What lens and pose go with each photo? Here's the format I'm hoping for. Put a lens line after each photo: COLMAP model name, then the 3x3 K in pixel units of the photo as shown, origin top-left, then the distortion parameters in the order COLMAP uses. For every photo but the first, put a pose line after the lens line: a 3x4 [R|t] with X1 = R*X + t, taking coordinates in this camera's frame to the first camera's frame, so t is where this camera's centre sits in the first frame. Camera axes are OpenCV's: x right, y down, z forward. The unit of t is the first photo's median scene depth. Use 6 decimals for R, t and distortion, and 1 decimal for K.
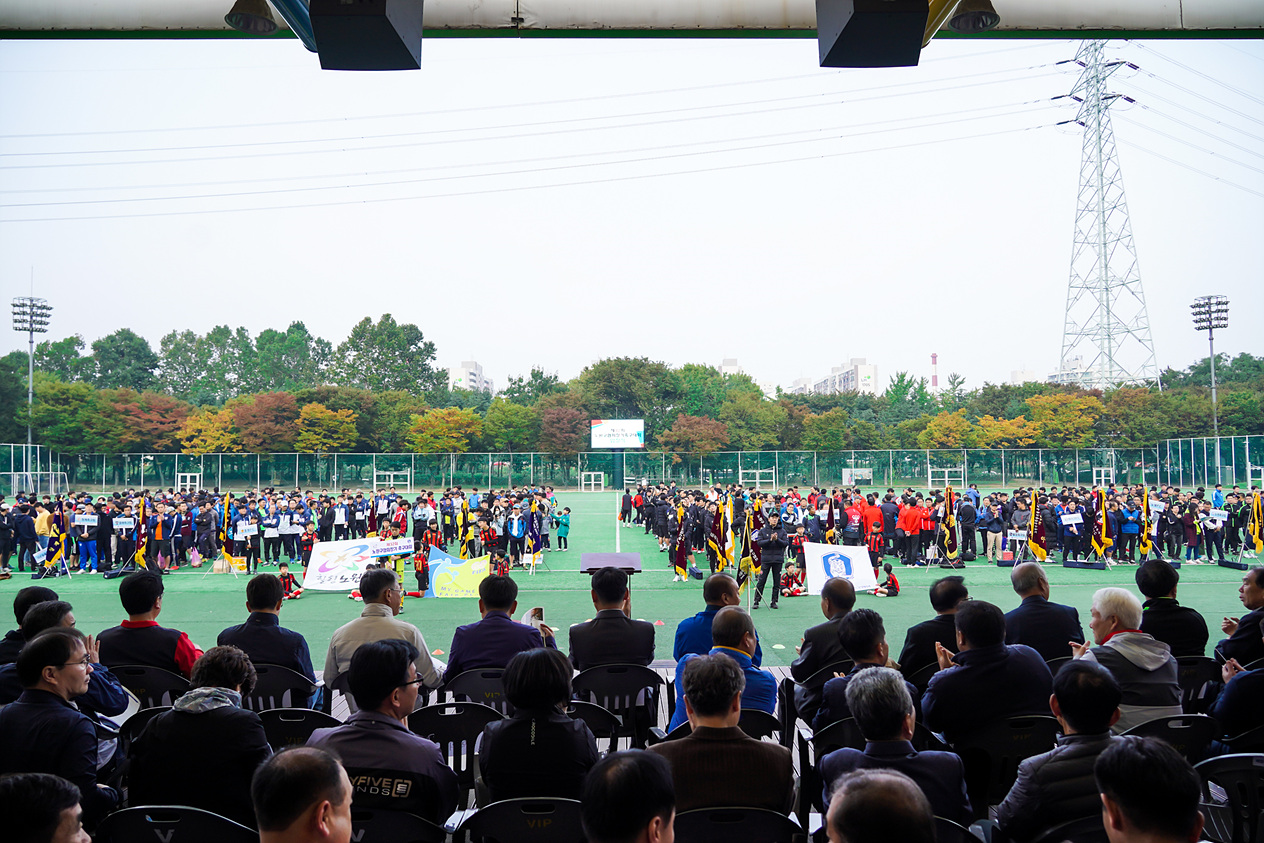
lens RADIAL K [[896.7, 0, 686.1], [0, 896.7, 423.0], [0, 0, 1]] dist [-0.013196, 0.002697]
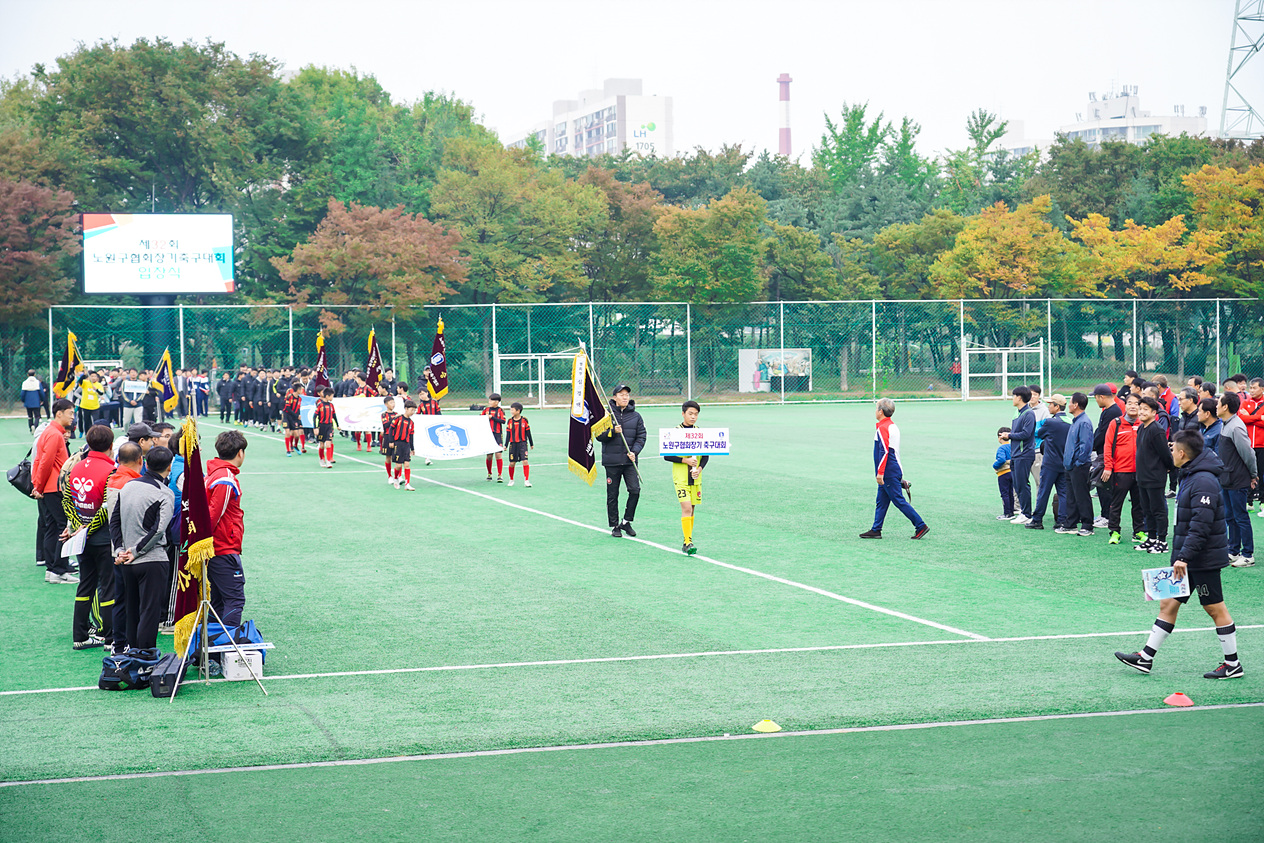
lens RADIAL K [[2137.6, 0, 632.0], [0, 2137.6, 421.5], [0, 0, 1]] dist [0.016839, 0.003995]
pose [[0.967111, -0.012780, 0.254034, -0.109288], [-0.008016, 0.996709, 0.080662, 0.008237], [-0.254229, -0.080045, 0.963826, 0.121609]]
